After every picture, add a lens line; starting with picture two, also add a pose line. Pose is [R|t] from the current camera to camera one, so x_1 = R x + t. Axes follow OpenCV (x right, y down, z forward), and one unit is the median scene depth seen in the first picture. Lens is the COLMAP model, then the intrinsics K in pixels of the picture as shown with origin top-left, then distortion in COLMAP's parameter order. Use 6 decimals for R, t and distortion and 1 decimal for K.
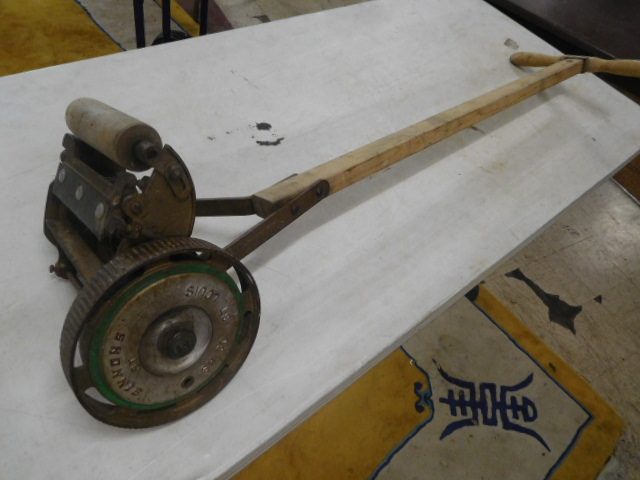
lens RADIAL K [[473.9, 0, 319.2], [0, 473.9, 244.0], [0, 0, 1]] dist [-0.008046, -0.009703]
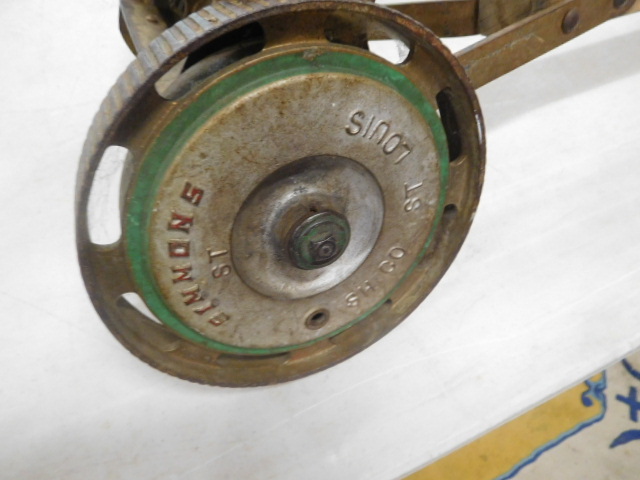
lens RADIAL K [[473.9, 0, 320.5], [0, 473.9, 238.0], [0, 0, 1]] dist [-0.008046, -0.009703]
pose [[0.958044, 0.166342, -0.233412, -0.178773], [-0.138657, 0.981705, 0.130494, 0.146072], [0.250849, -0.092654, 0.963582, 0.542735]]
